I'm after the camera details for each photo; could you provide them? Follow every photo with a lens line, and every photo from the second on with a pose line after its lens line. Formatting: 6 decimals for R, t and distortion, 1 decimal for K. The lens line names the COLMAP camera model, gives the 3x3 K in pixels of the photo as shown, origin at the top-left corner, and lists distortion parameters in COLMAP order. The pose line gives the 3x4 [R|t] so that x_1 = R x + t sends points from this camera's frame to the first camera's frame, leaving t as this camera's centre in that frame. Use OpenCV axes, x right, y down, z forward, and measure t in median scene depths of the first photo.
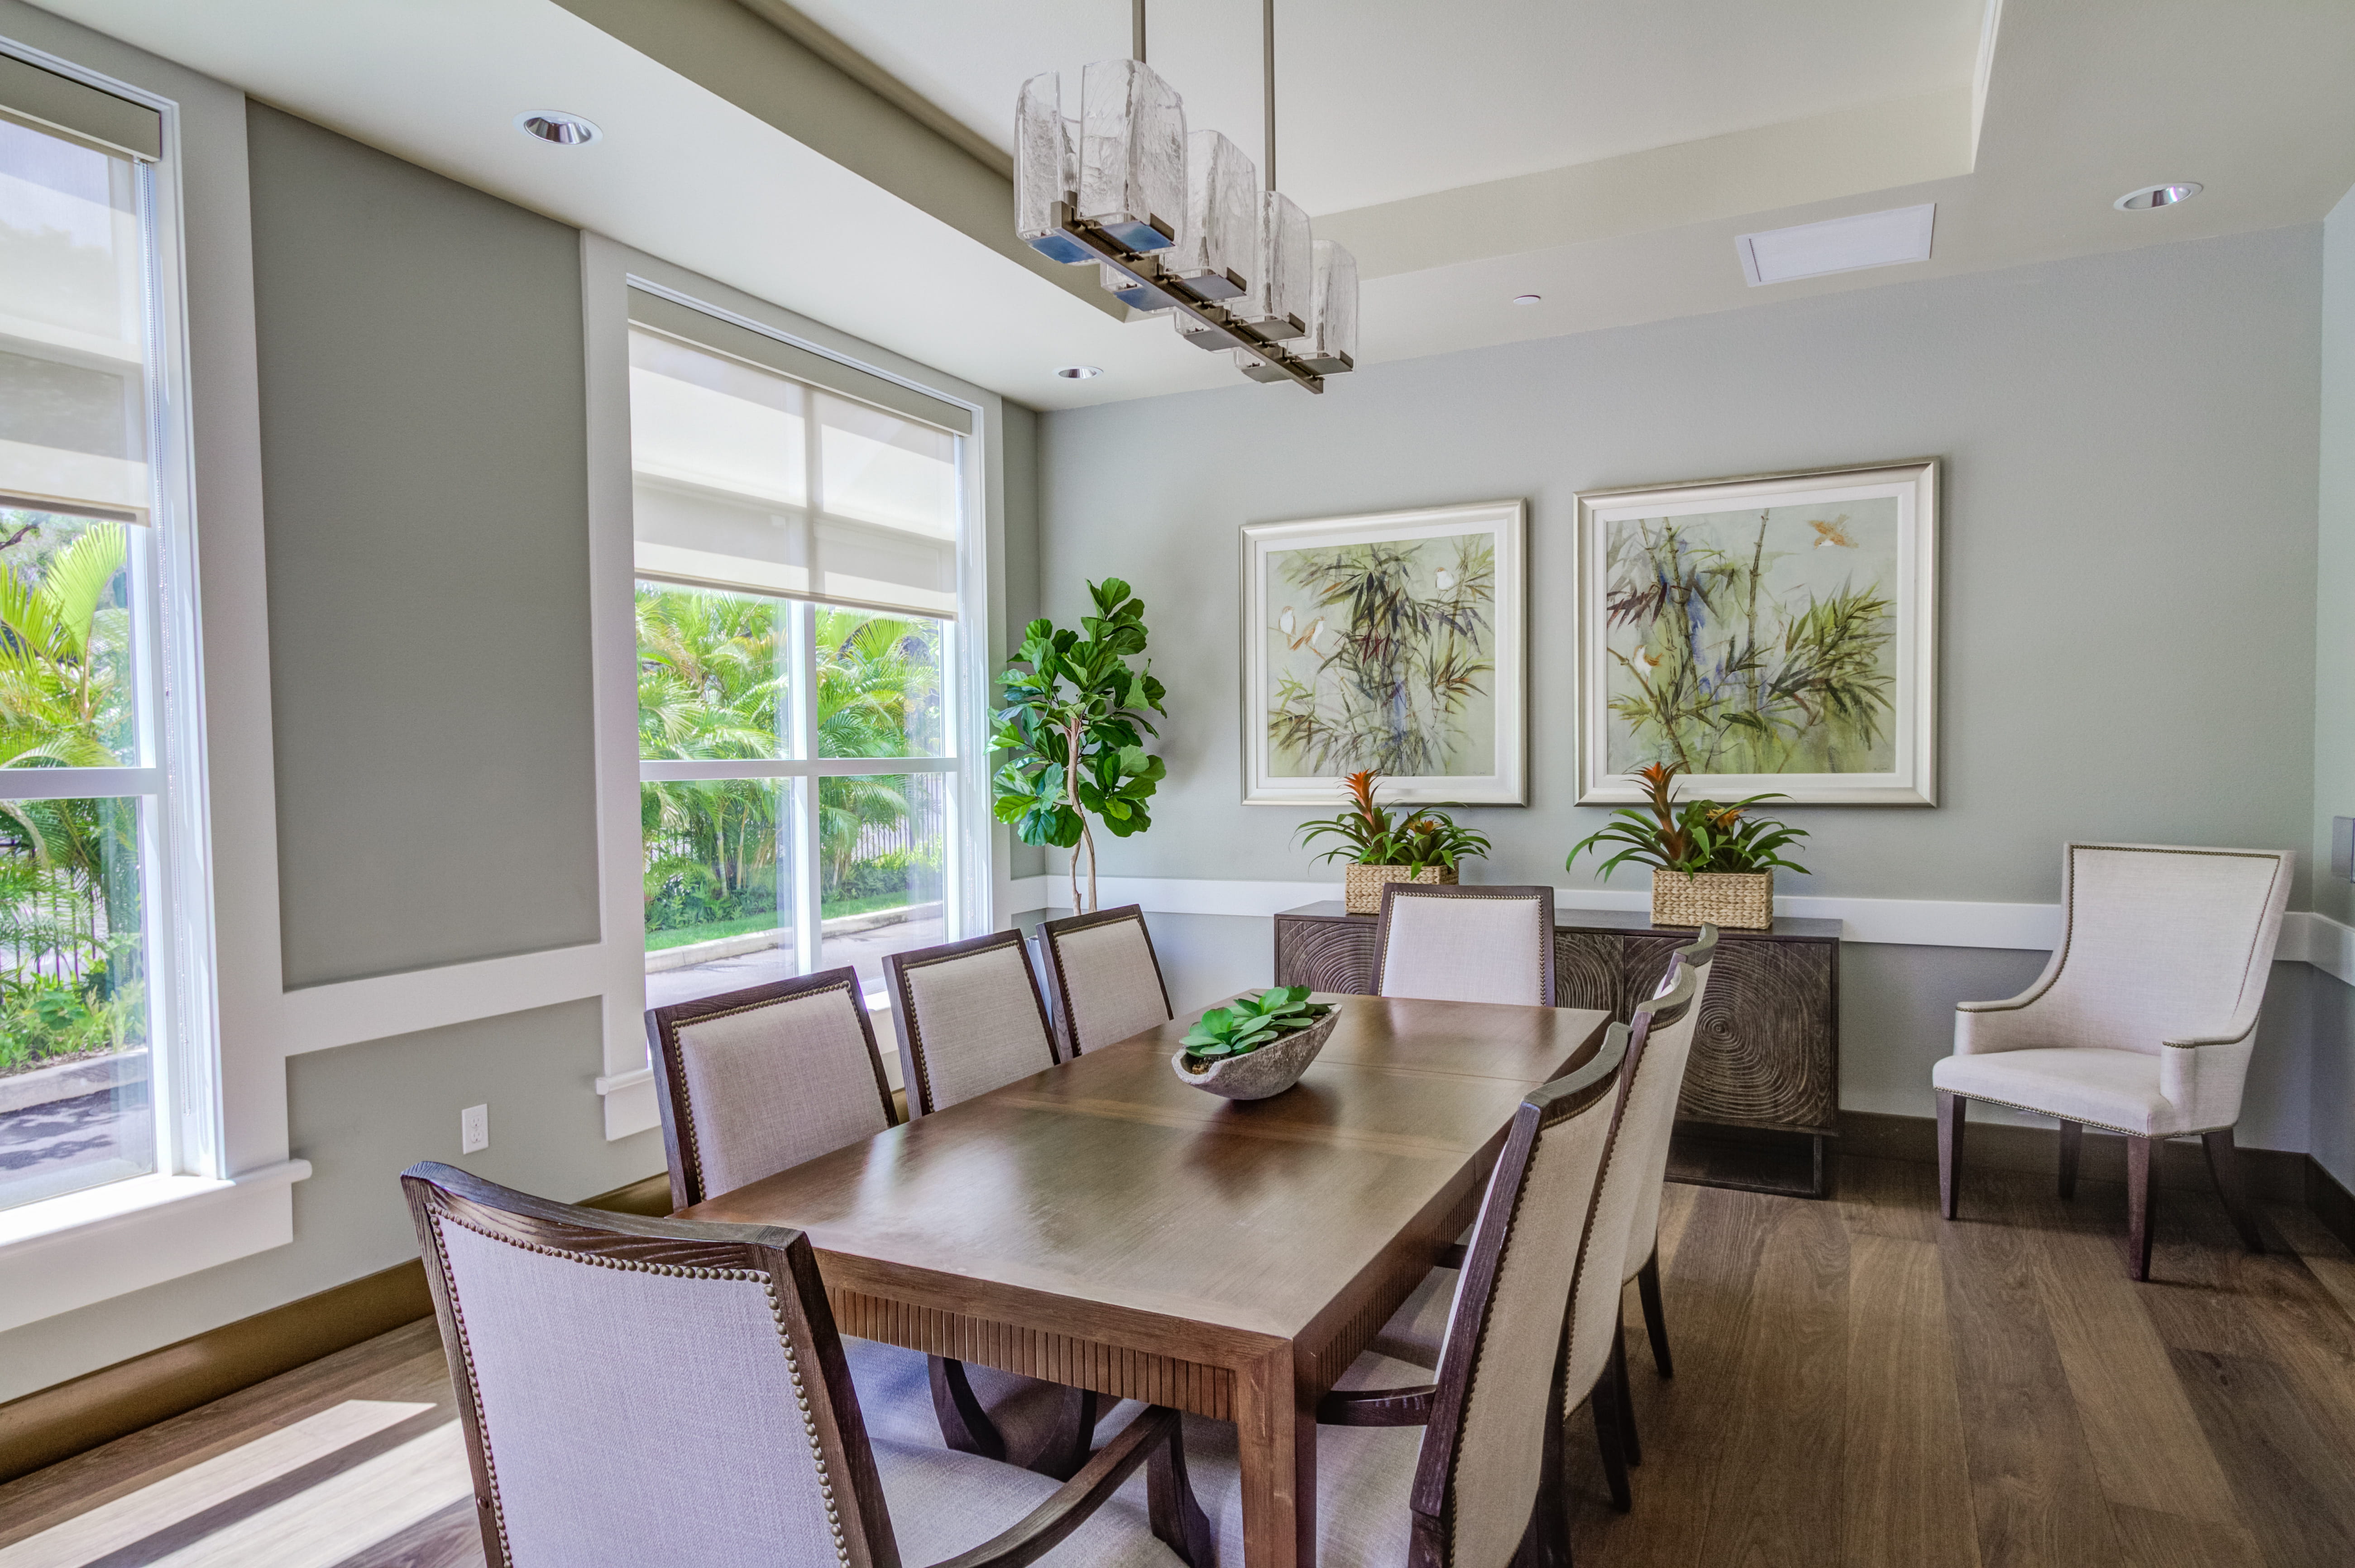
lens RADIAL K [[1412.1, 0, 1165.8], [0, 1412.1, 789.7], [0, 0, 1]] dist [0.008842, -0.001028]
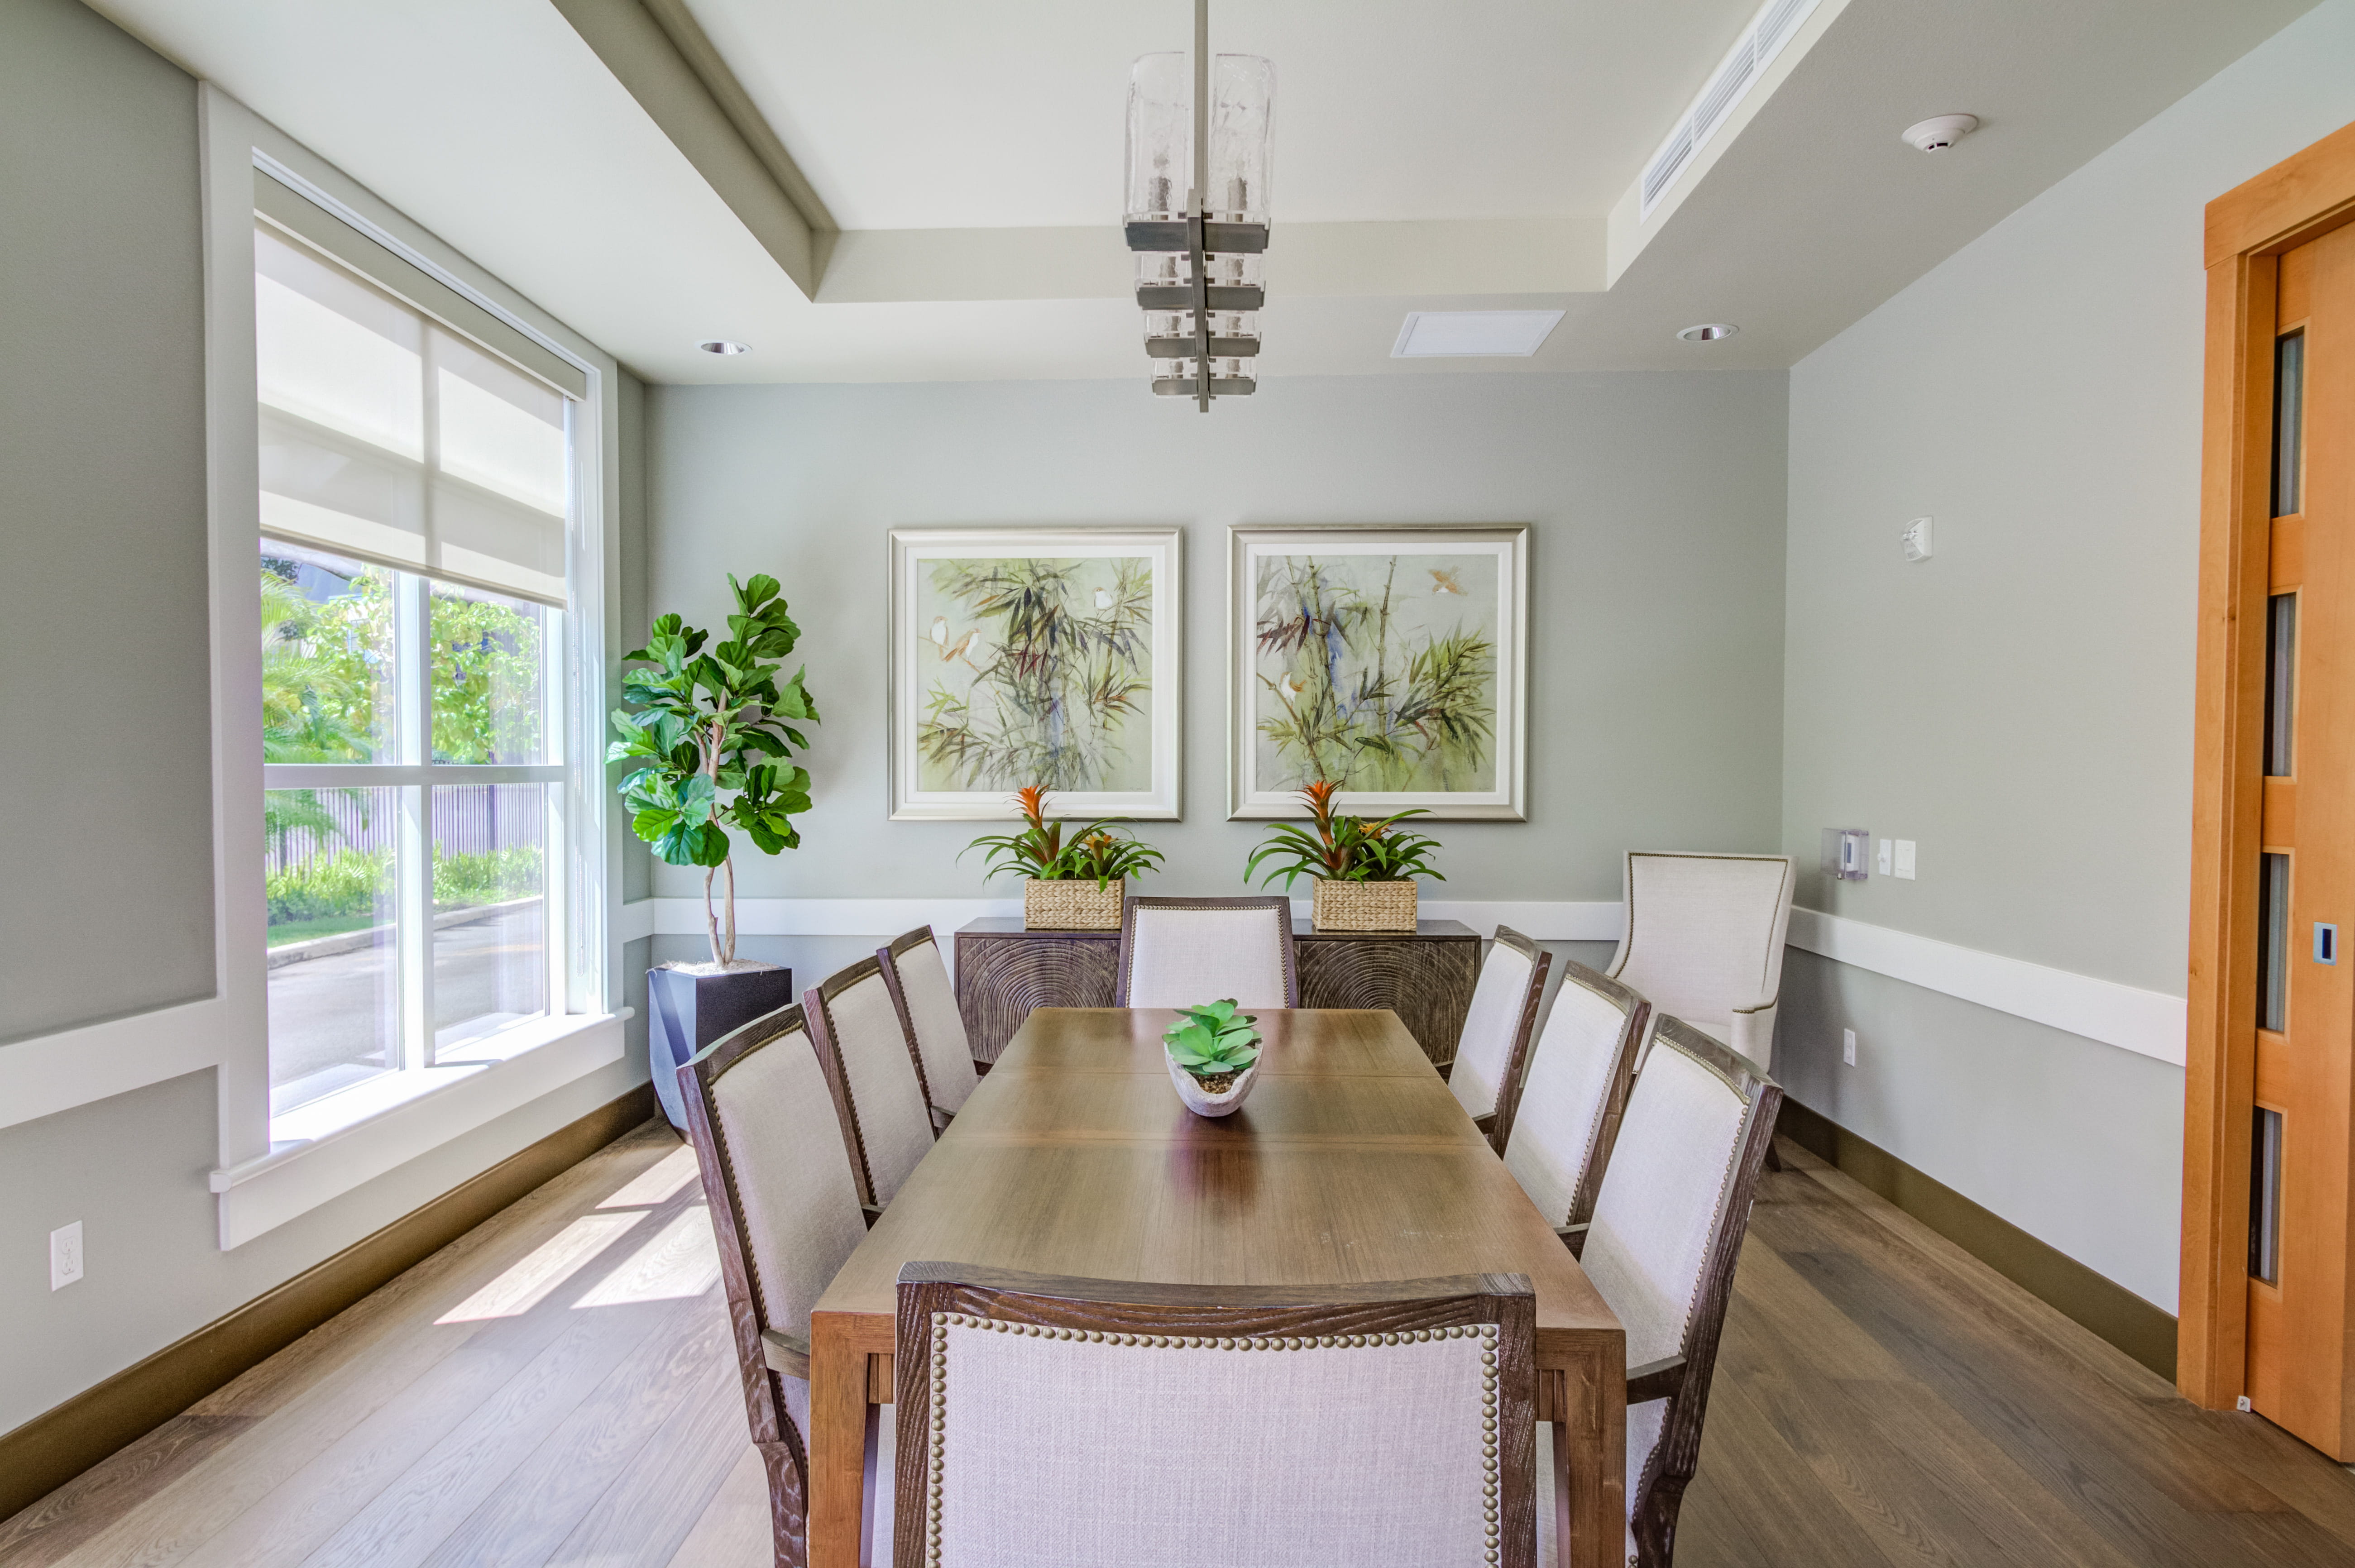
lens RADIAL K [[1412.1, 0, 1169.6], [0, 1412.1, 786.0], [0, 0, 1]] dist [0.008842, -0.001028]
pose [[0.908931, 0.009610, 0.416836, -0.198111], [-0.004233, 0.999896, -0.013822, 0.000406], [-0.416925, 0.010799, 0.908877, 0.055364]]
